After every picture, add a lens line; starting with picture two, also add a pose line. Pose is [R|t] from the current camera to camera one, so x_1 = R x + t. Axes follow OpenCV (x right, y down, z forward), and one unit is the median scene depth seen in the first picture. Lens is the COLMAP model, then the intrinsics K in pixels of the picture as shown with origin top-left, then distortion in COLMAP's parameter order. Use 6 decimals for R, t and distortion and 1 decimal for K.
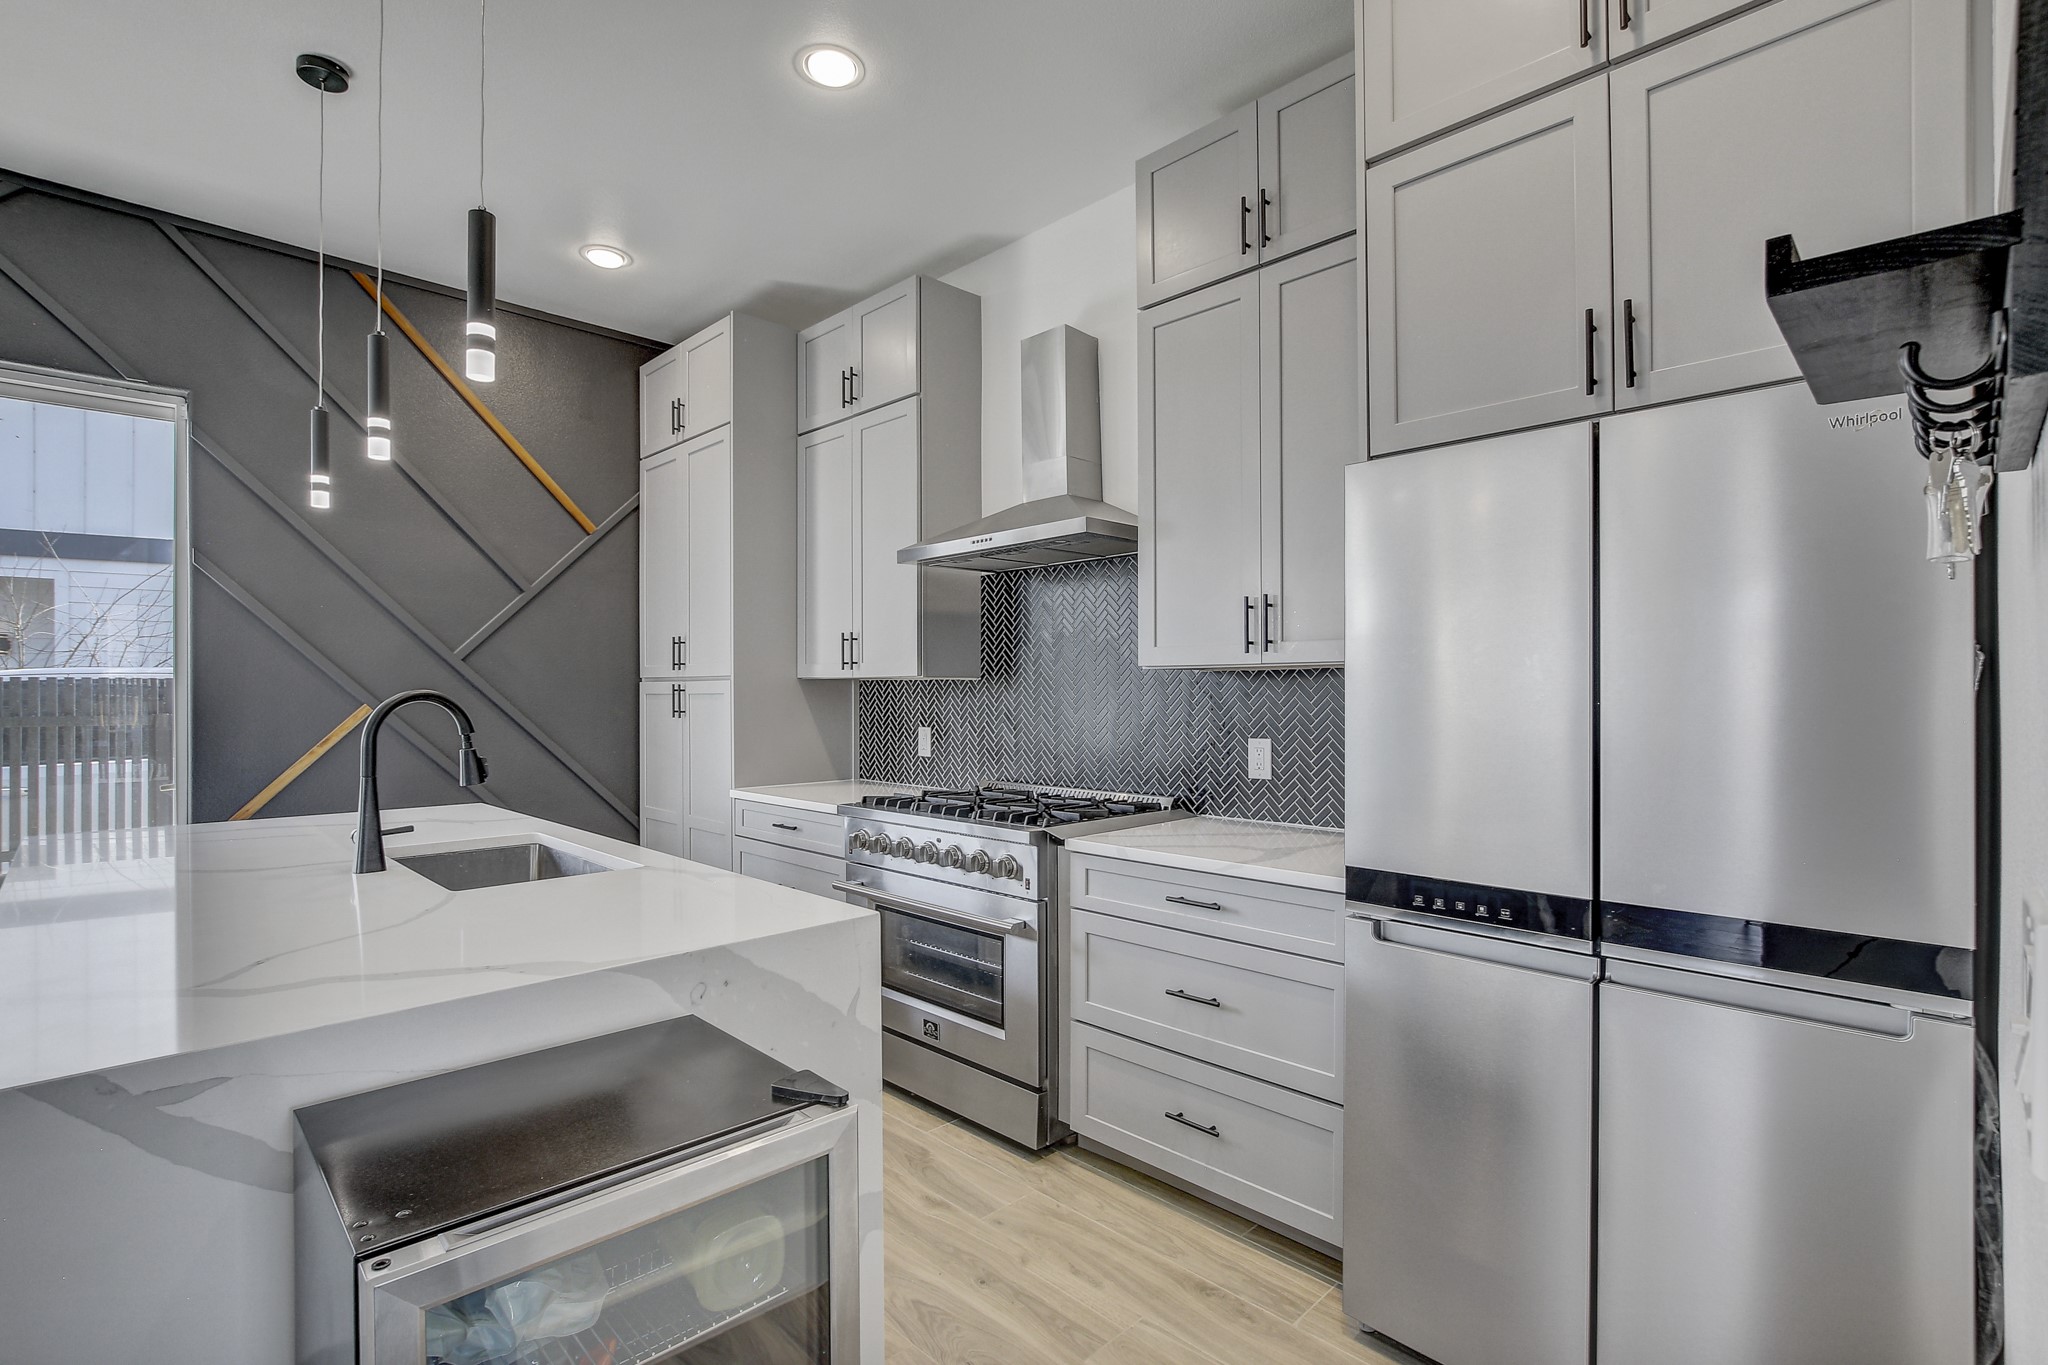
lens RADIAL K [[951.9, 0, 1019.7], [0, 951.9, 686.7], [0, 0, 1]] dist [-0.013216, -0.000537]
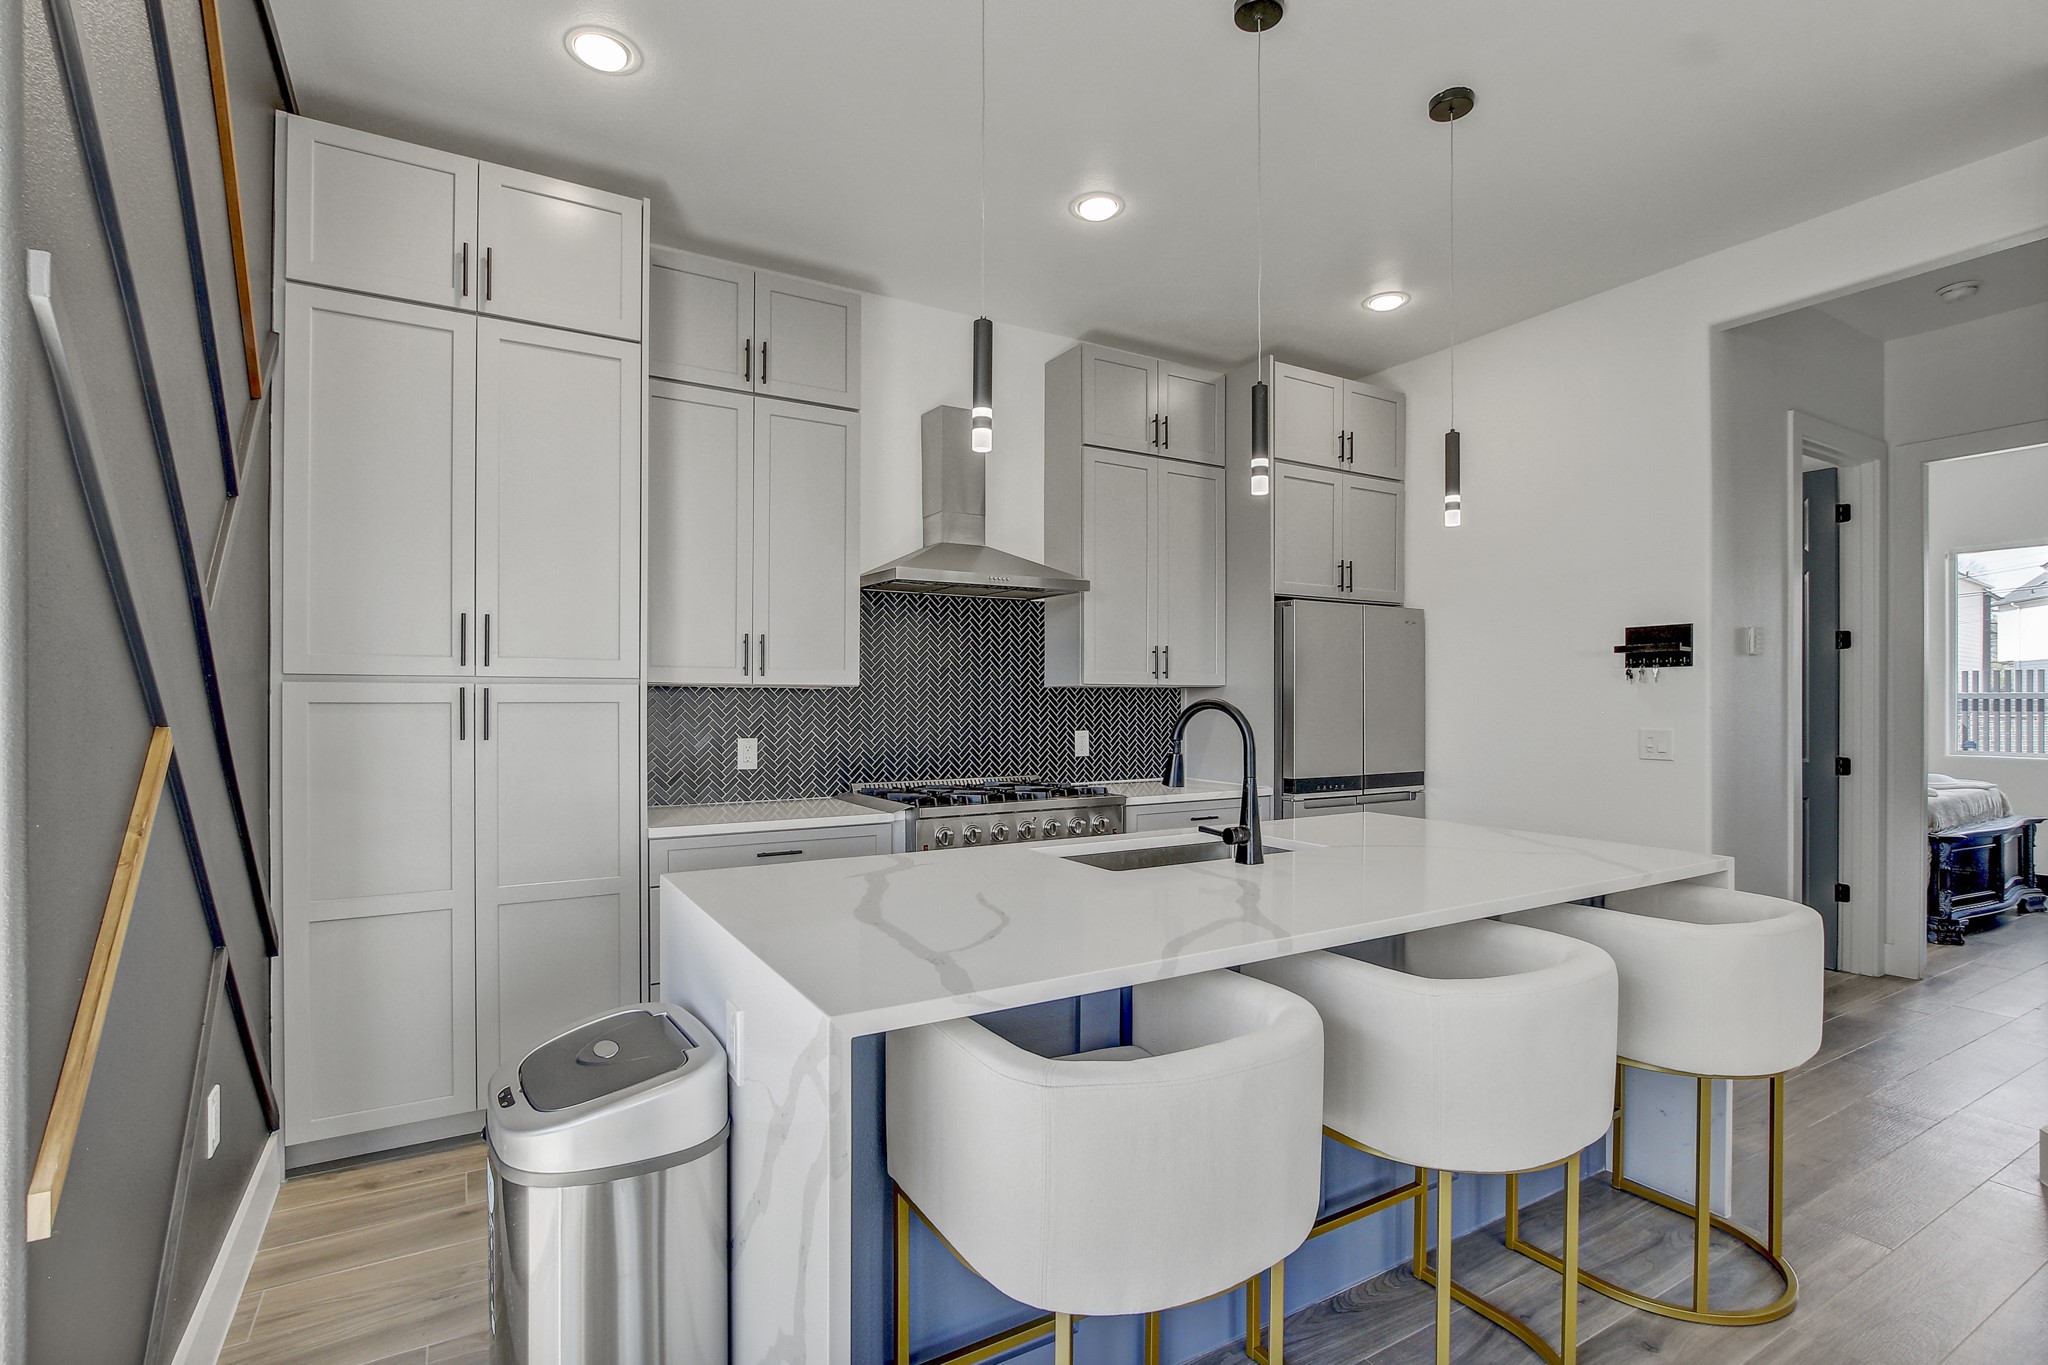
lens RADIAL K [[951.9, 0, 1010.9], [0, 951.9, 688.8], [0, 0, 1]] dist [-0.013216, -0.000537]
pose [[0.252670, 0.013124, 0.967463, -1.258846], [-0.006502, 0.999908, -0.011866, 0.004551], [-0.967531, -0.003293, 0.252732, 0.683699]]
